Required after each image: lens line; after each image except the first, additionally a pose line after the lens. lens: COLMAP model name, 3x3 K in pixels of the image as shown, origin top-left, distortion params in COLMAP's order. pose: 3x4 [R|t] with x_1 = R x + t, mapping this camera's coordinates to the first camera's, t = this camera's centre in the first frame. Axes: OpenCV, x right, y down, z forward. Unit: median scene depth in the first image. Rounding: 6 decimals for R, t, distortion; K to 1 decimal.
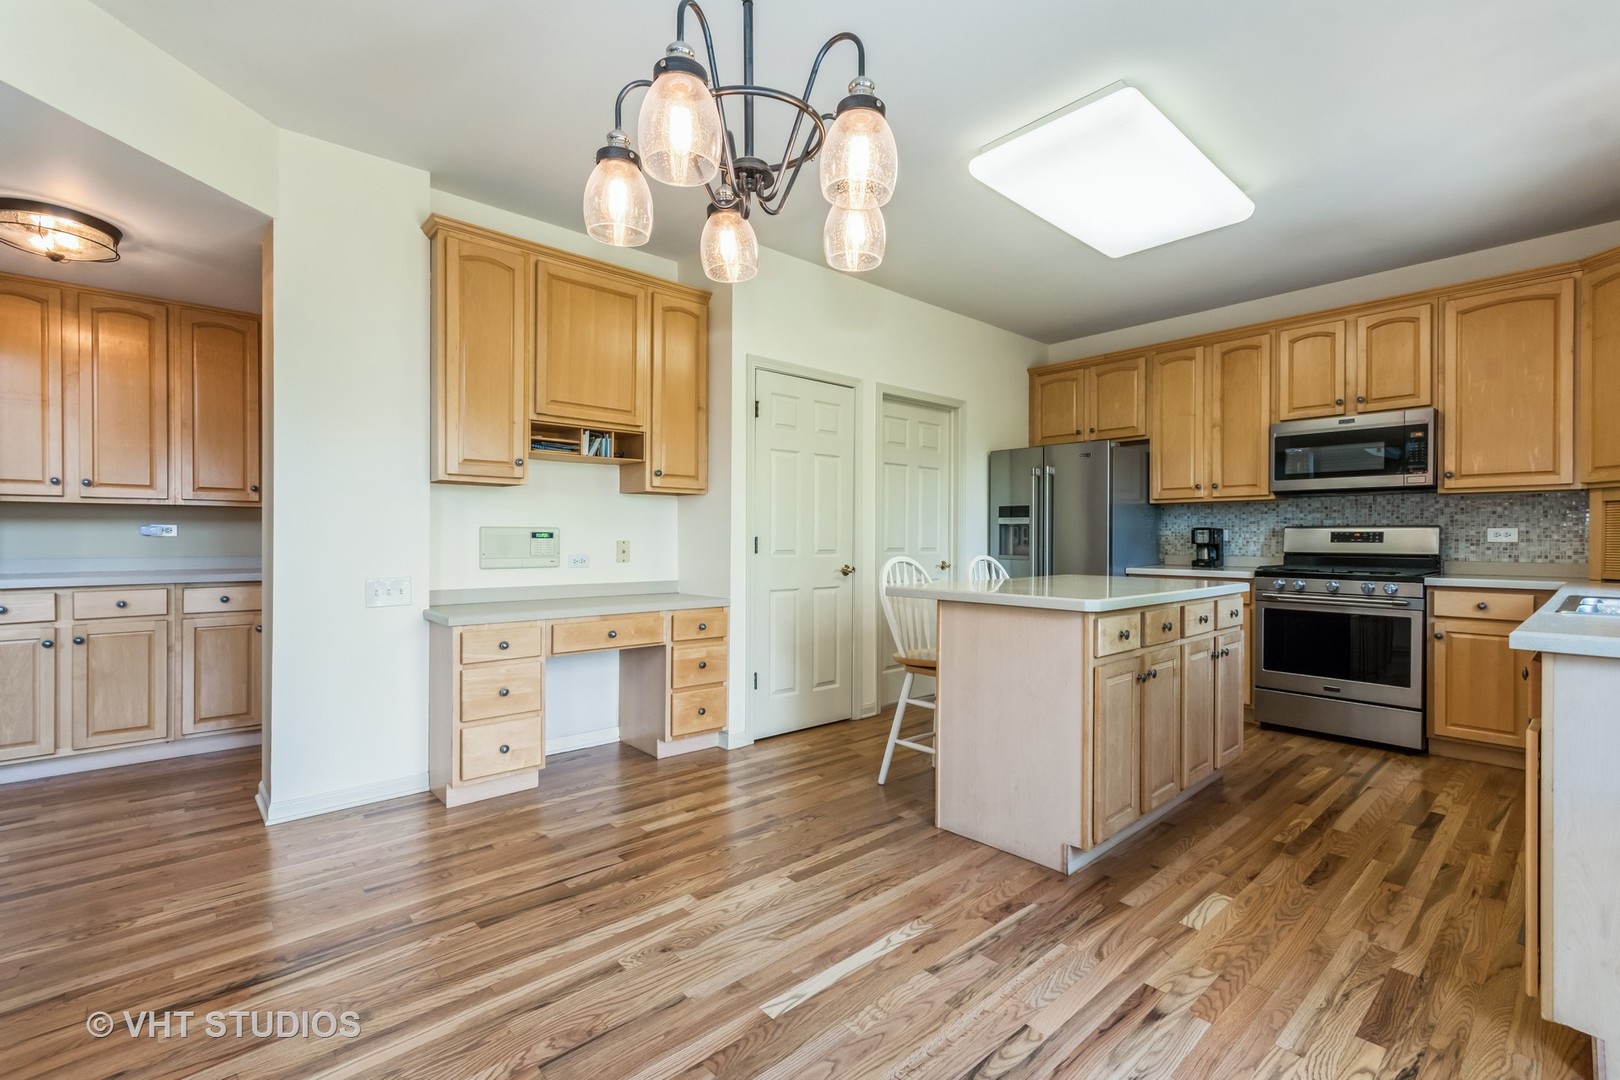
lens RADIAL K [[715.9, 0, 807.0], [0, 715.9, 542.8], [0, 0, 1]] dist [0.007208, -0.002051]
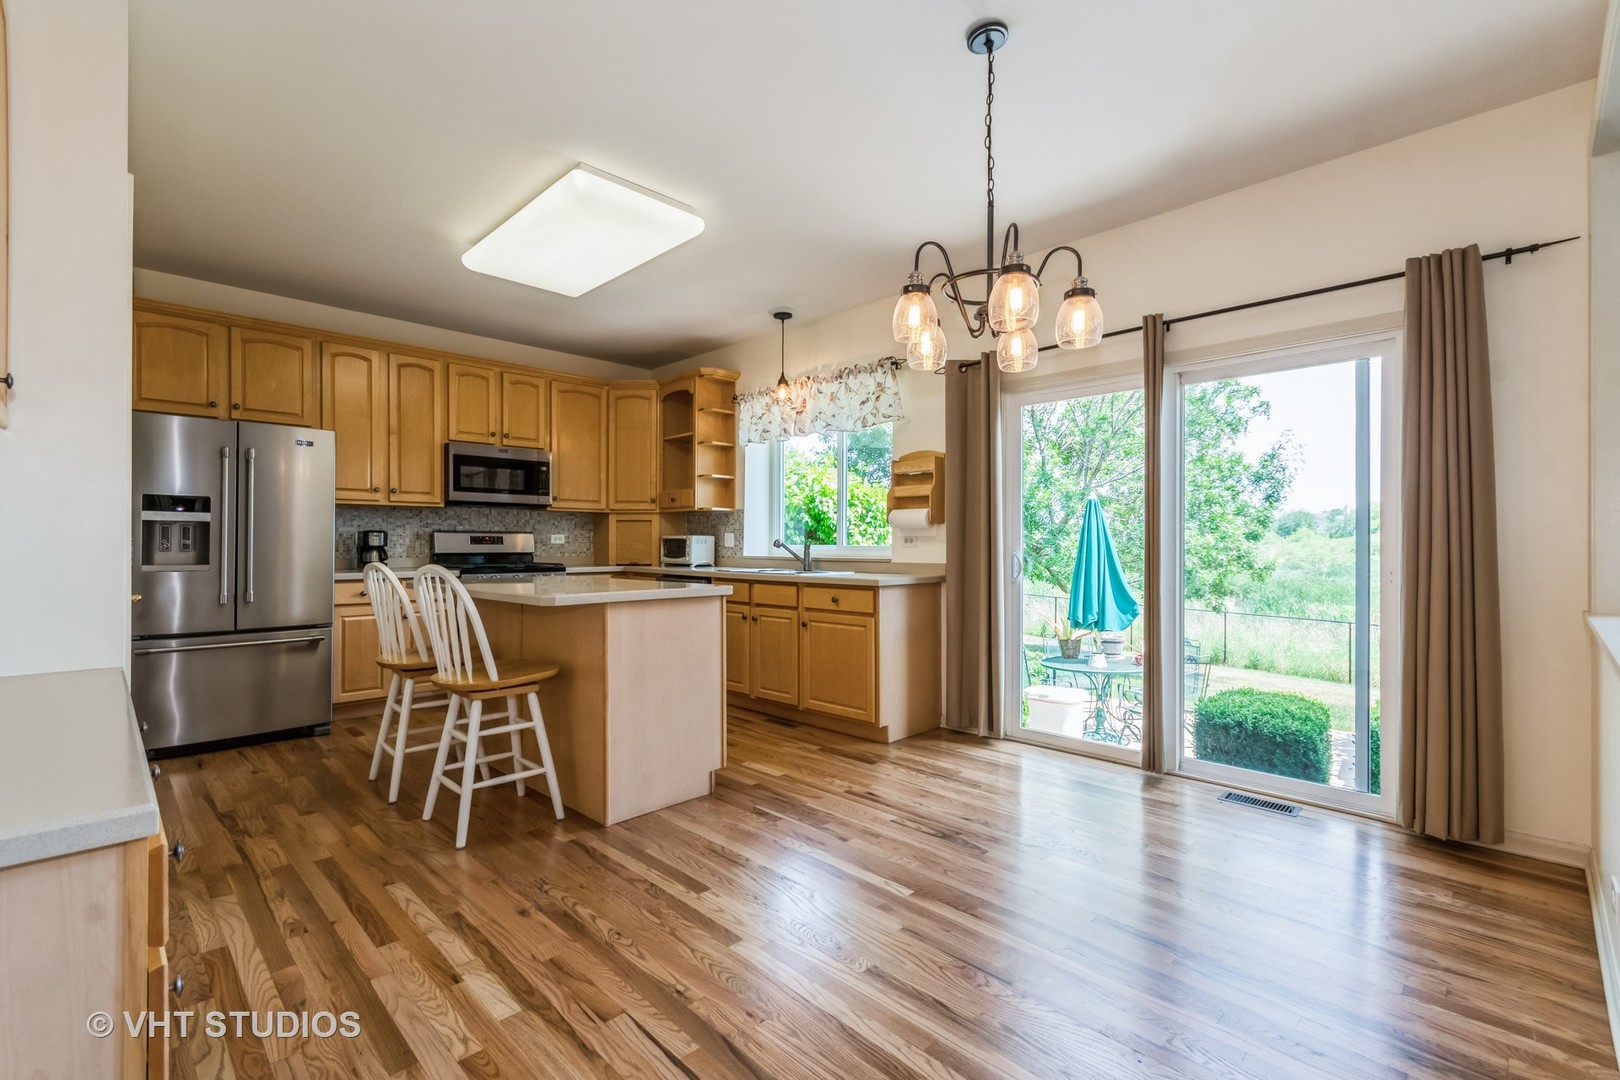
lens RADIAL K [[715.9, 0, 810.6], [0, 715.9, 542.5], [0, 0, 1]] dist [0.007208, -0.002051]
pose [[-0.051006, -0.002986, 0.998694, -0.586302], [0.004302, 0.999986, 0.003210, -0.005858], [-0.998689, 0.004461, -0.050992, 0.525645]]
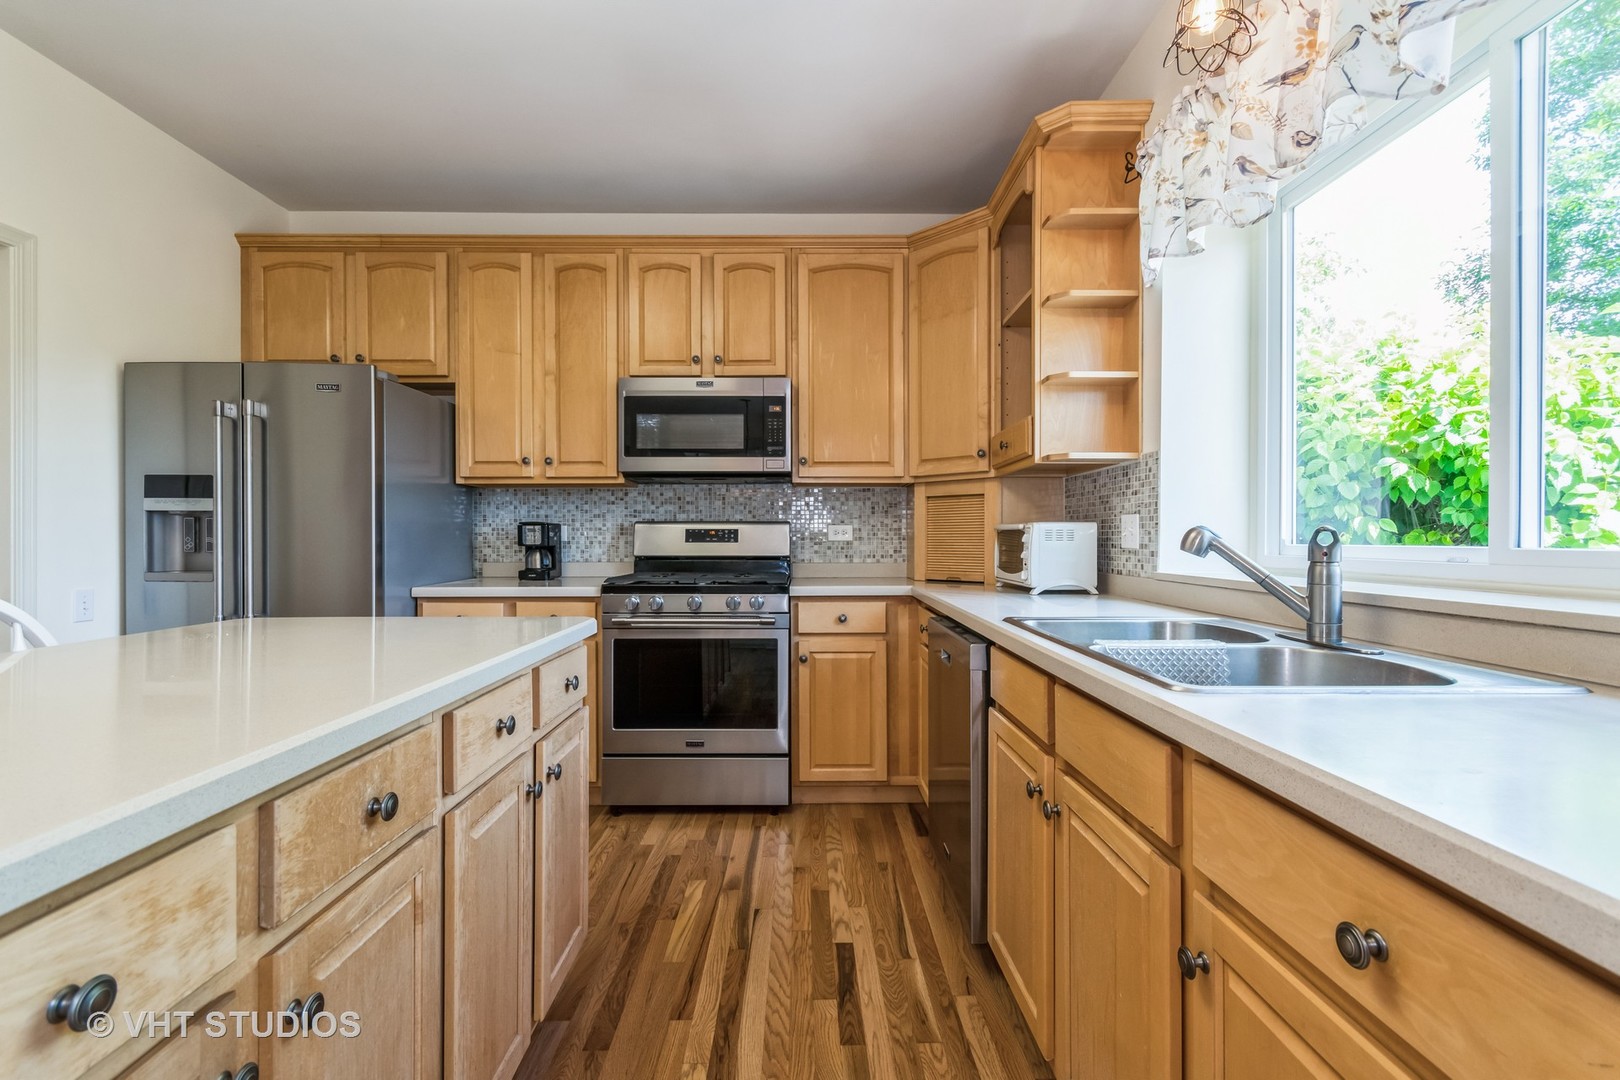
lens RADIAL K [[715.9, 0, 804.2], [0, 715.9, 534.6], [0, 0, 1]] dist [0.007208, -0.002051]
pose [[0.665464, -0.000538, 0.746430, 0.258177], [0.008427, 0.999941, -0.006791, -0.002783], [-0.746383, 0.010809, 0.665429, 0.425428]]
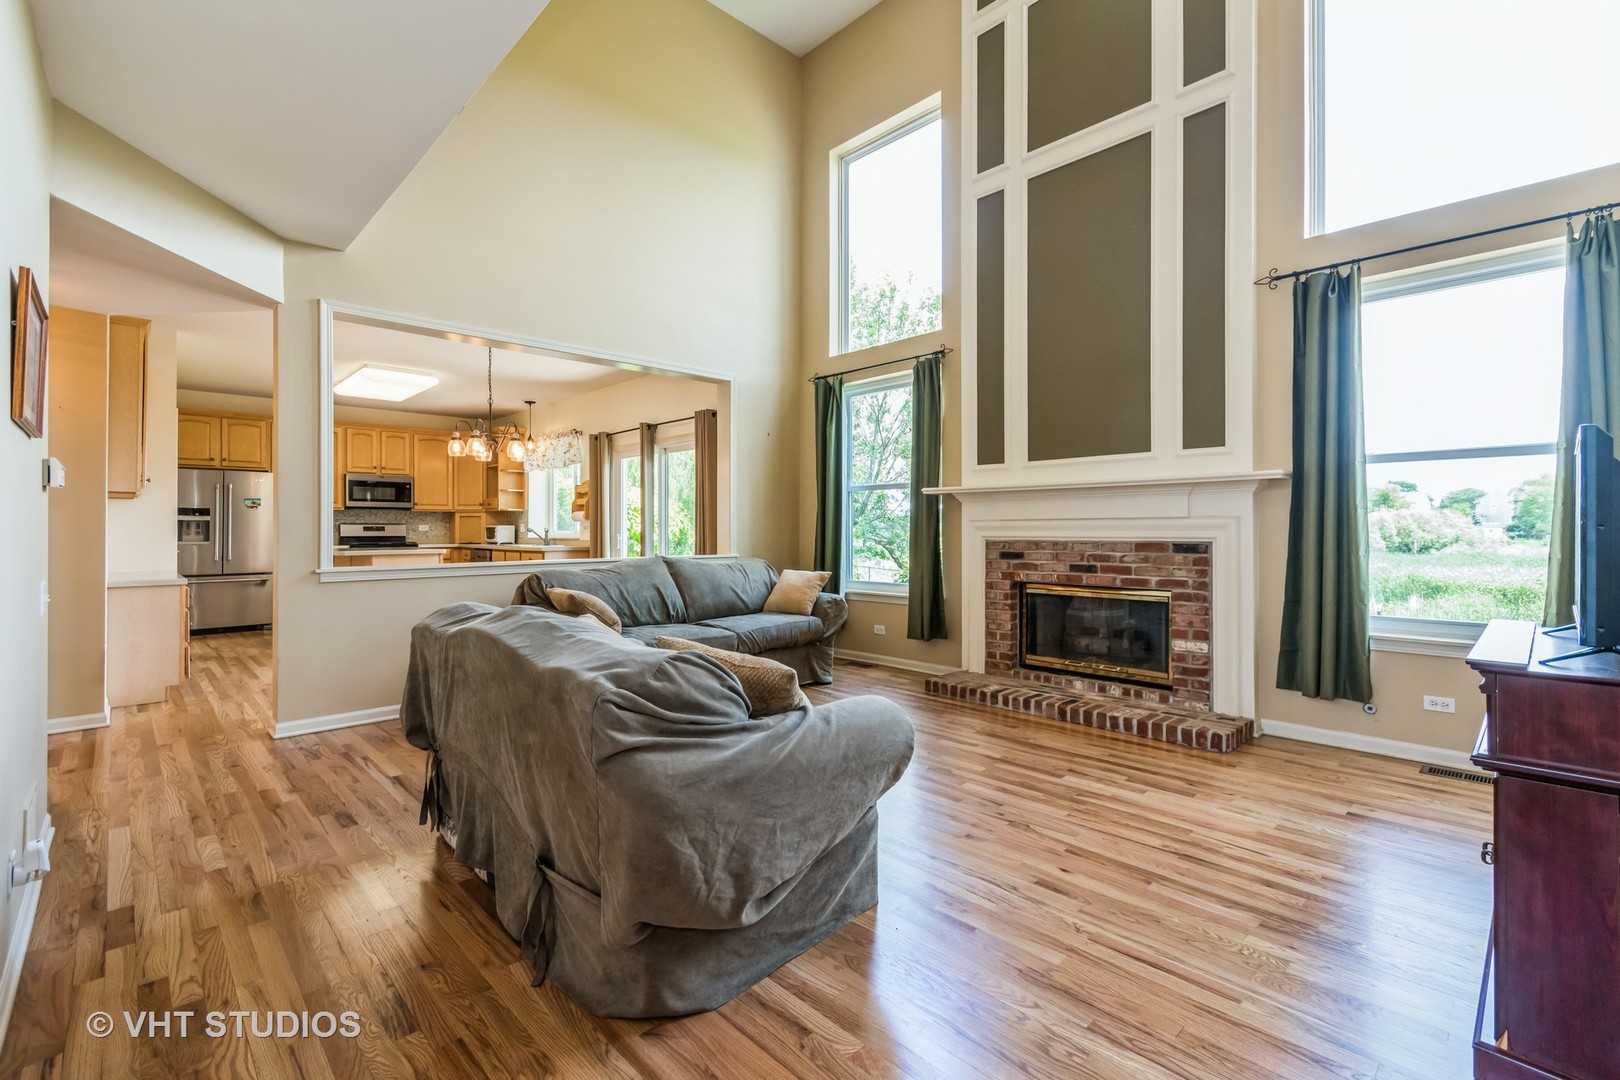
lens RADIAL K [[715.9, 0, 812.4], [0, 715.9, 531.5], [0, 0, 1]] dist [0.007208, -0.002051]
pose [[-0.040672, -0.004452, 0.999163, -1.591663], [0.009641, 0.999942, 0.004848, 0.002712], [-0.999126, 0.009830, -0.040627, -0.266660]]
